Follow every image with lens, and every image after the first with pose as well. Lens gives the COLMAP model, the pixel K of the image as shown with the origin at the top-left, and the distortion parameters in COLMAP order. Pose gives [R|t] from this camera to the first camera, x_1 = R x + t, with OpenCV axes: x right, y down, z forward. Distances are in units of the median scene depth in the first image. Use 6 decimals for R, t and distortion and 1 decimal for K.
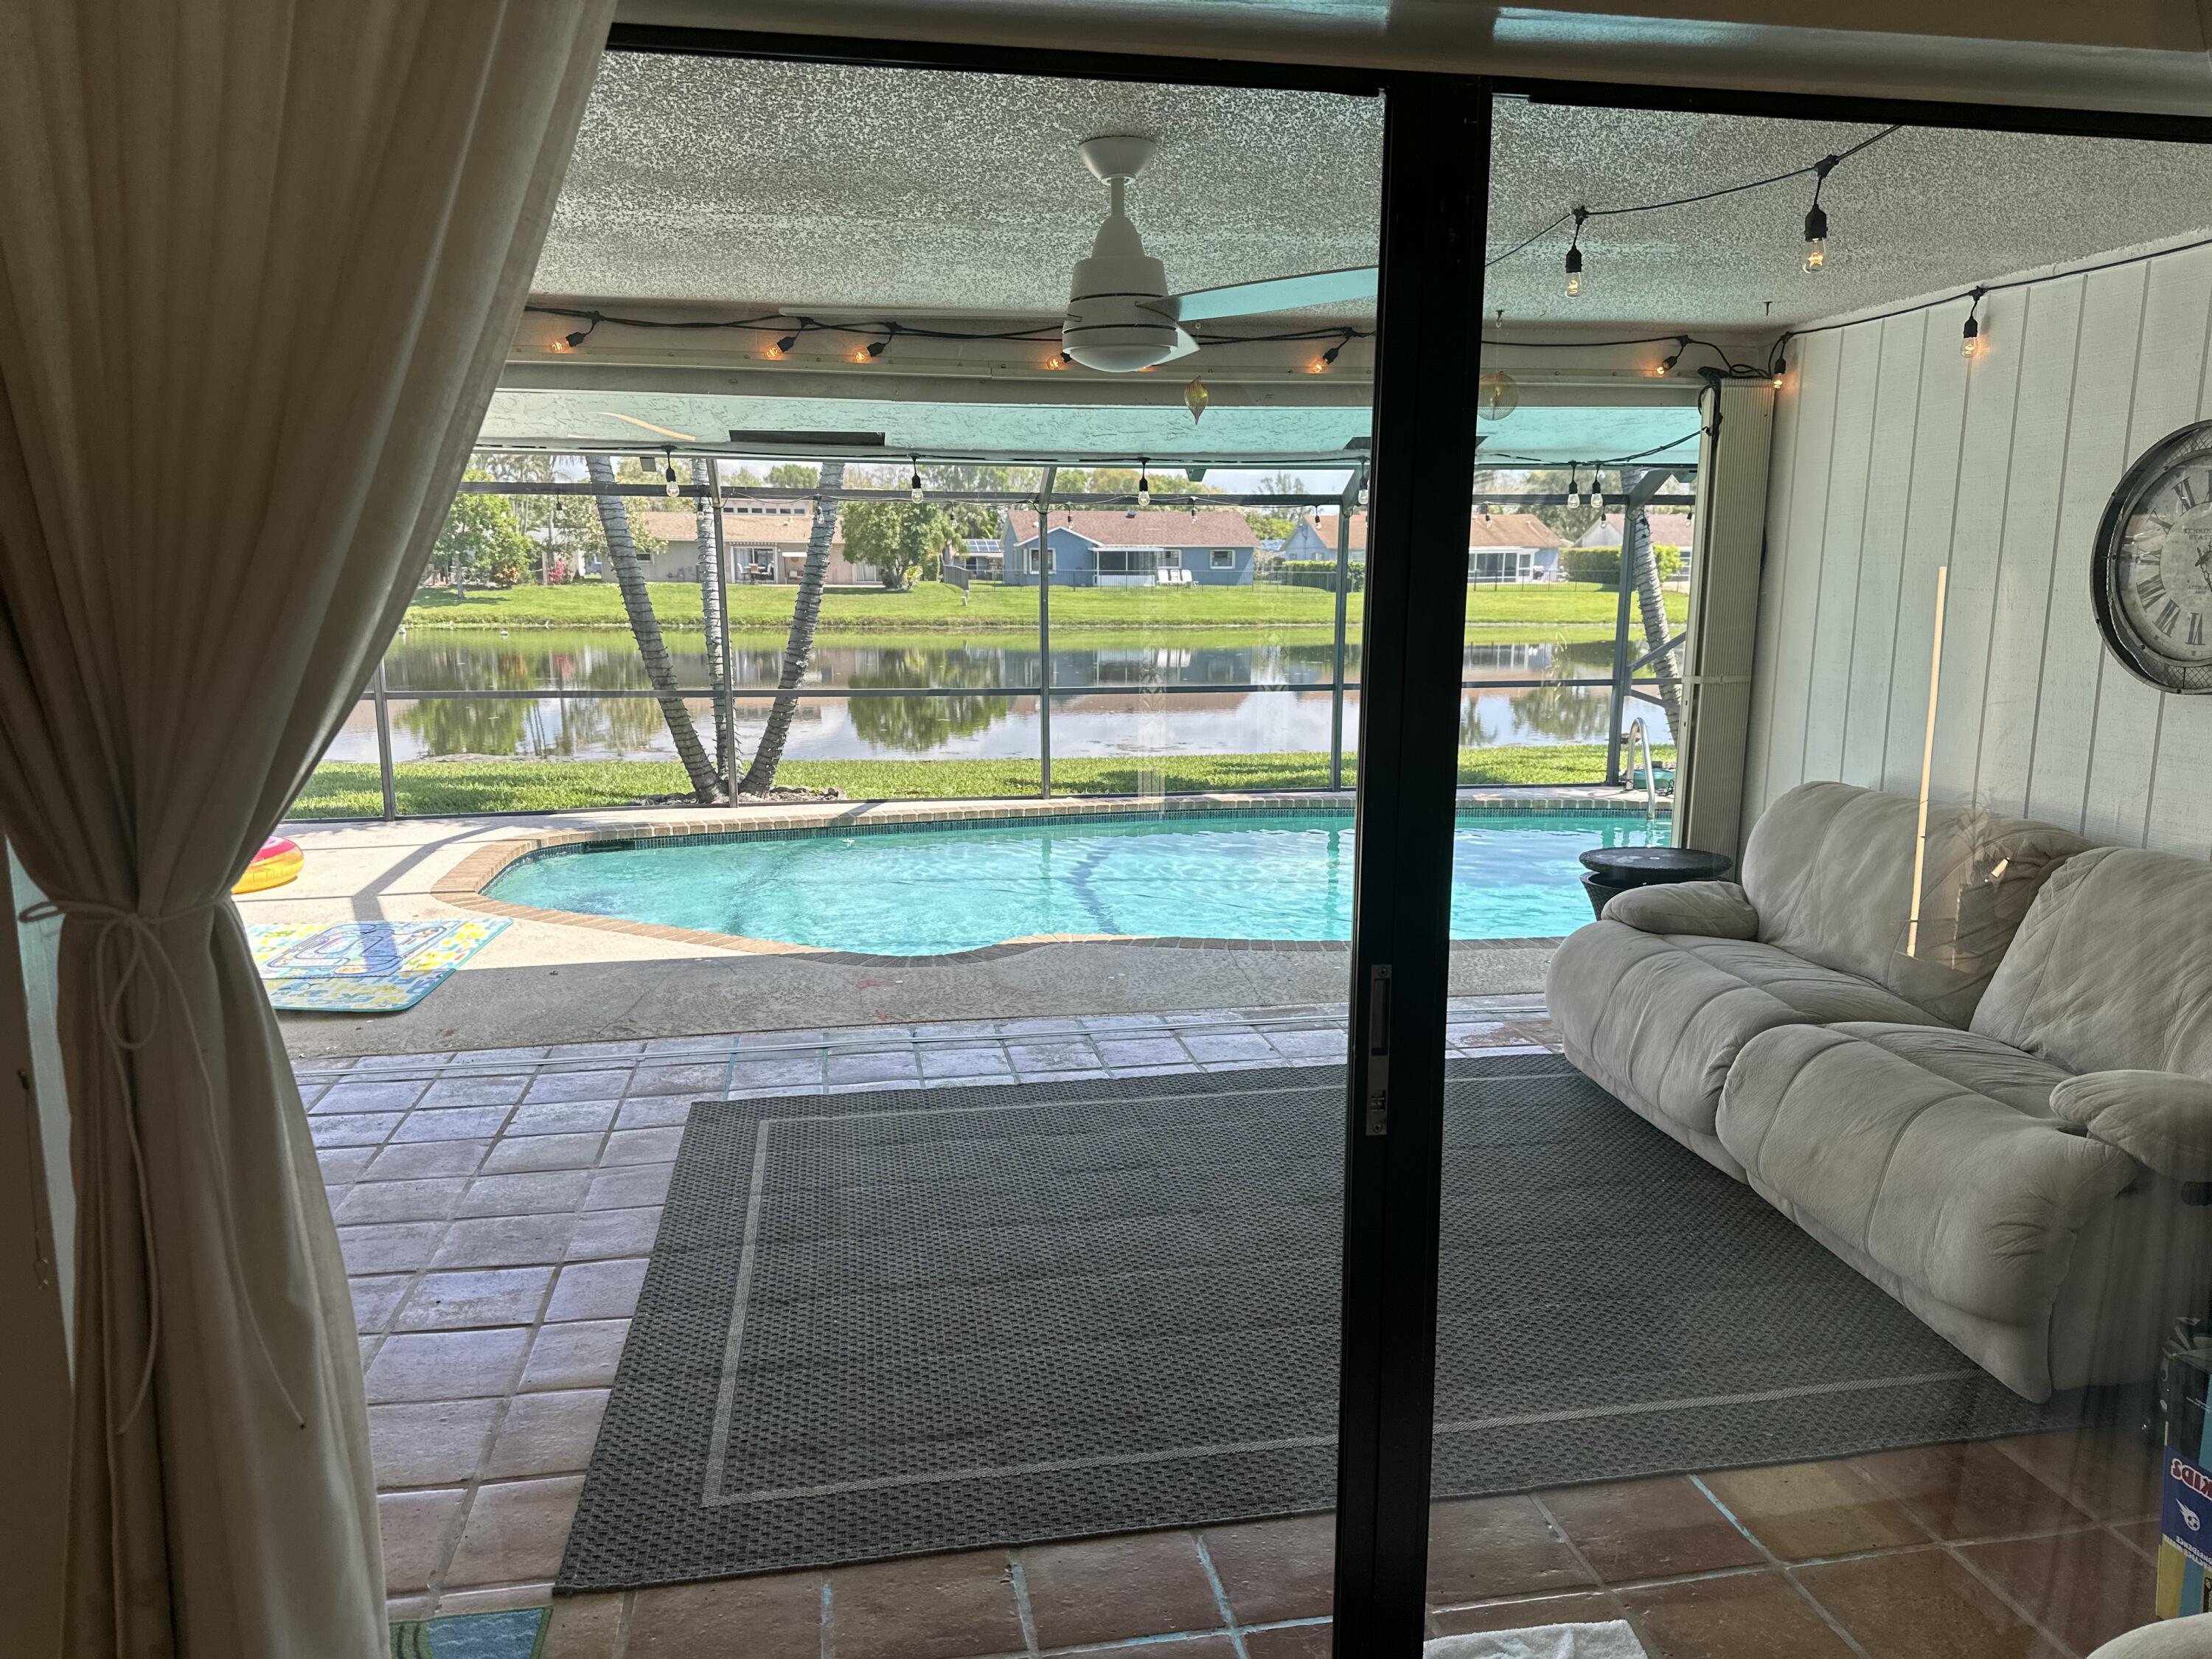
lens RADIAL K [[1541.2, 0, 1121.5], [0, 1541.2, 853.6], [0, 0, 1]] dist [0.082093, -0.100287]
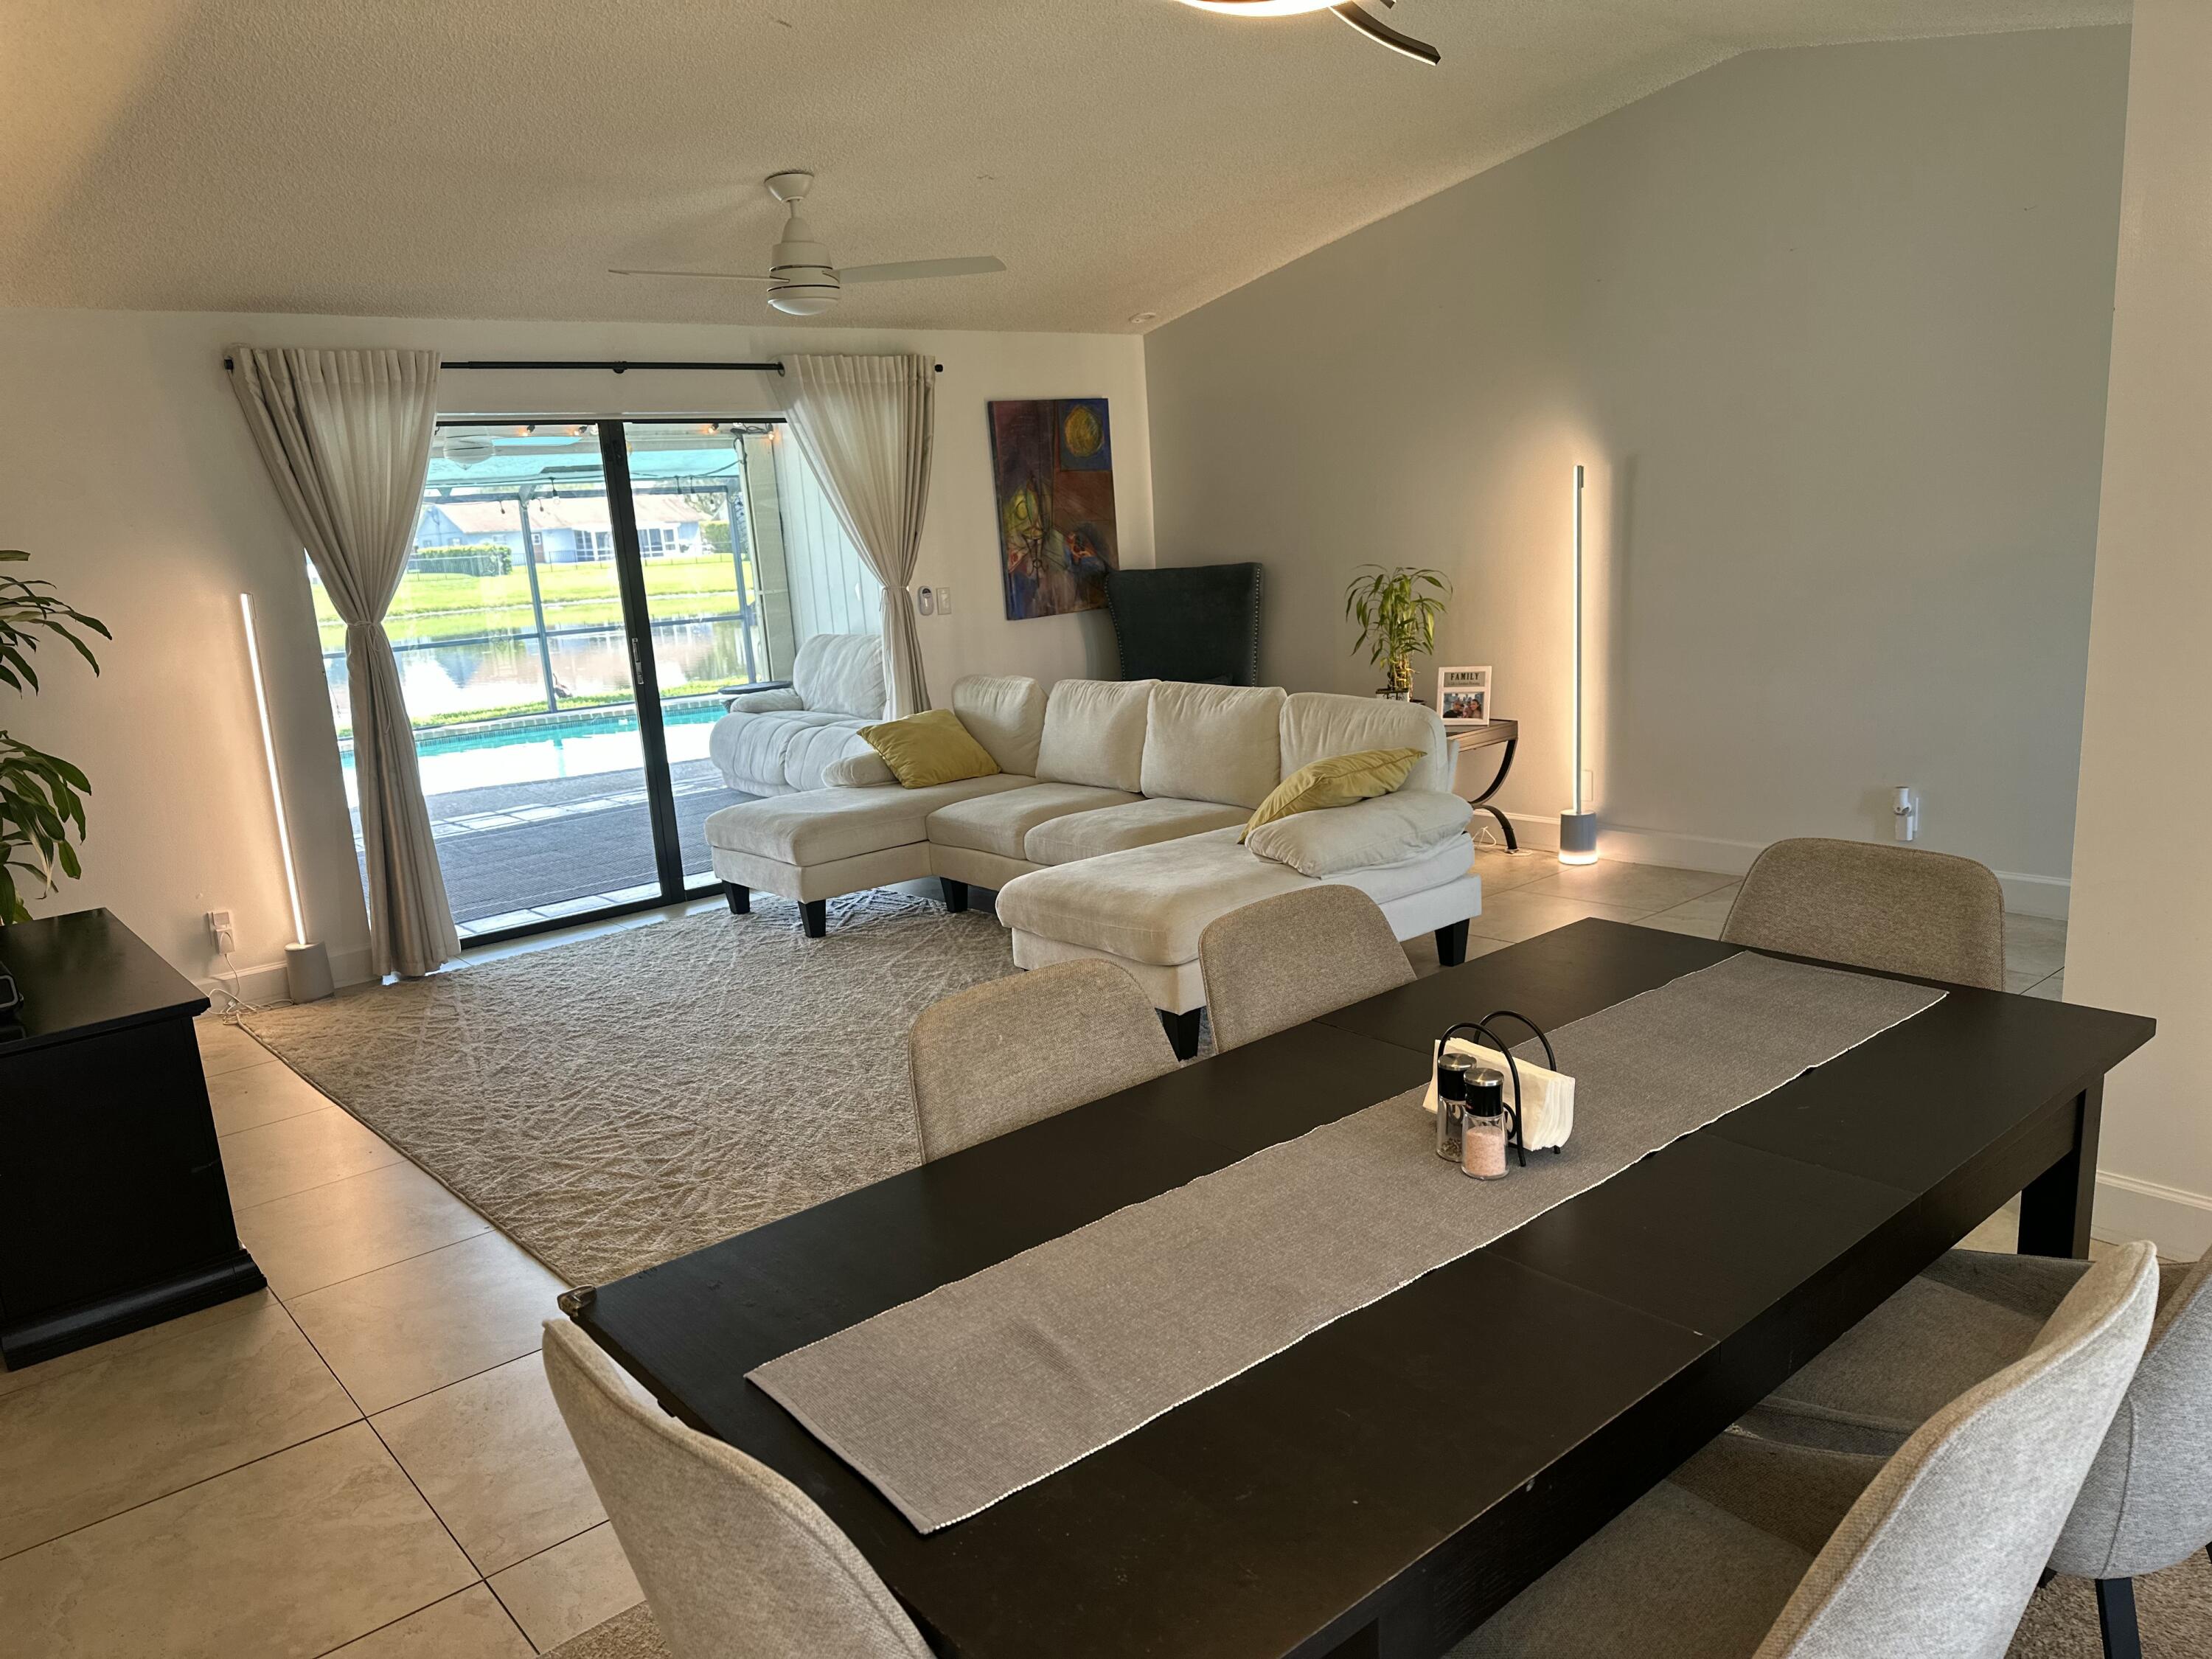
lens RADIAL K [[1541.2, 0, 1103.3], [0, 1541.2, 863.8], [0, 0, 1]] dist [0.082093, -0.100287]
pose [[0.867603, -0.166271, 0.468635, -0.188205], [0.155466, 0.985895, 0.061973, 0.145806], [-0.472330, 0.019089, 0.881215, -0.767834]]
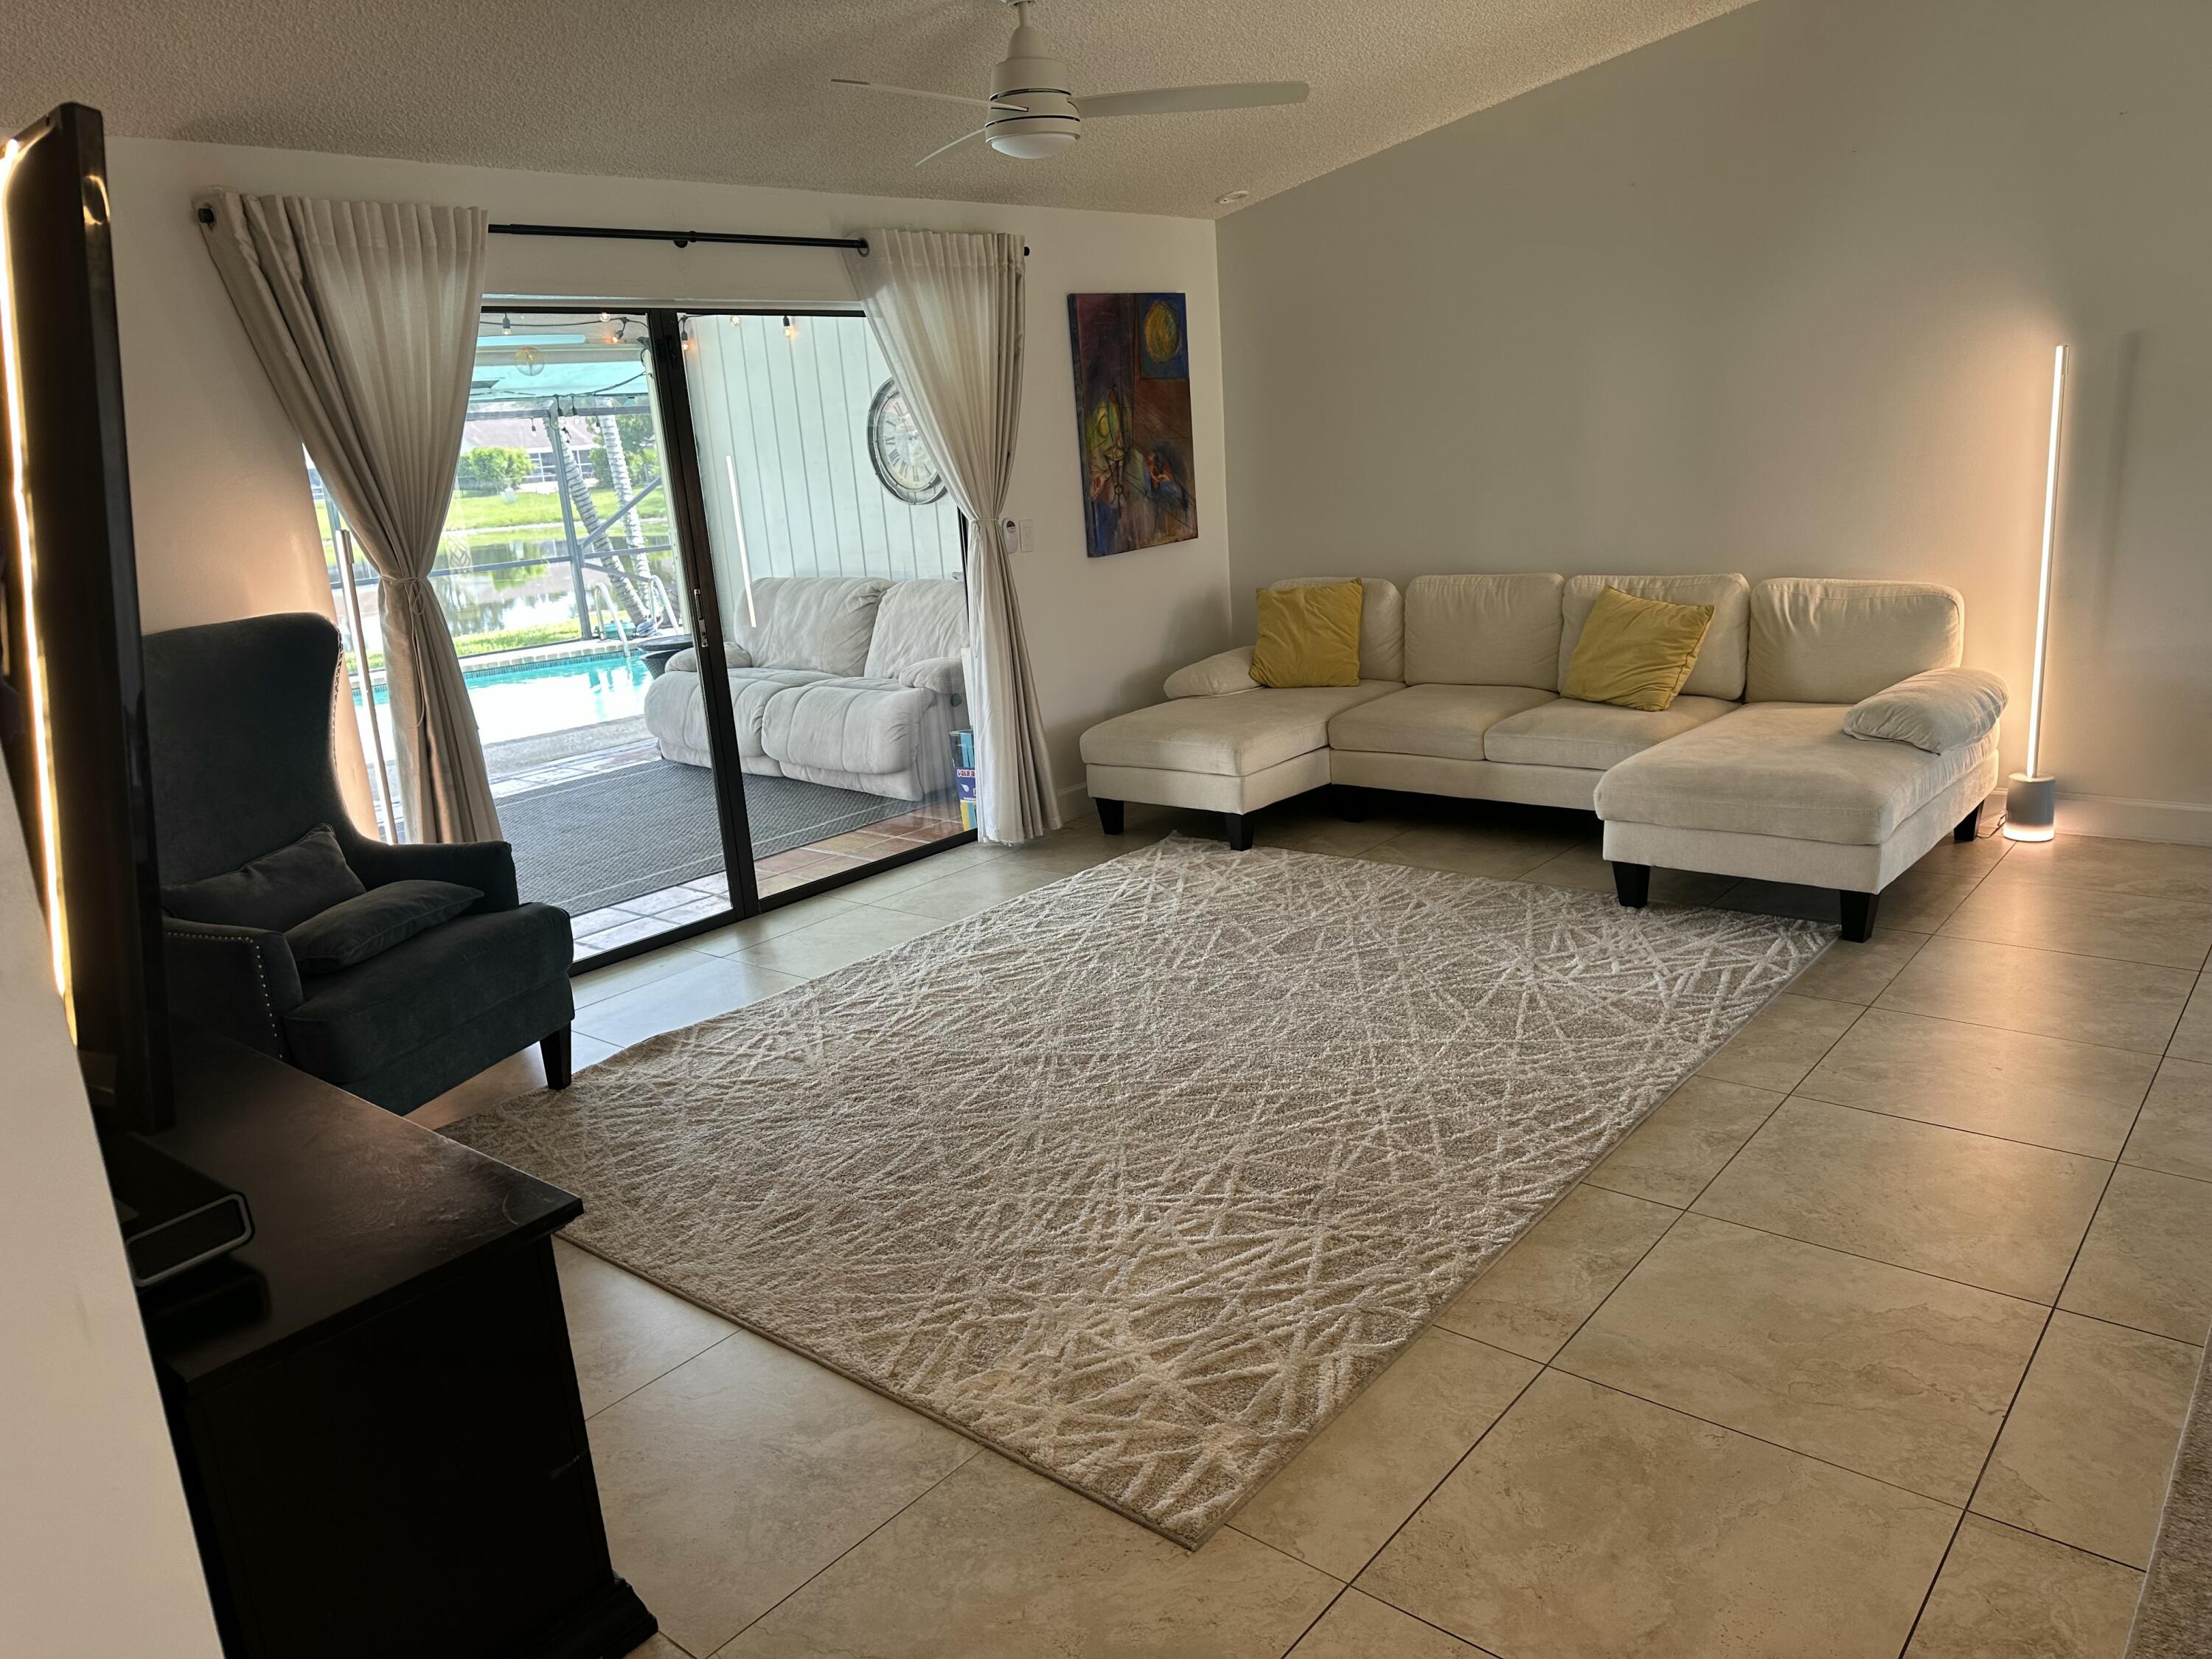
lens RADIAL K [[1541.2, 0, 1087.4], [0, 1541.2, 841.1], [0, 0, 1]] dist [0.082093, -0.100287]
pose [[0.776496, -0.217250, 0.591486, -0.297796], [0.185776, 0.975891, 0.114557, 0.089478], [-0.602114, 0.020931, 0.798136, -0.495294]]
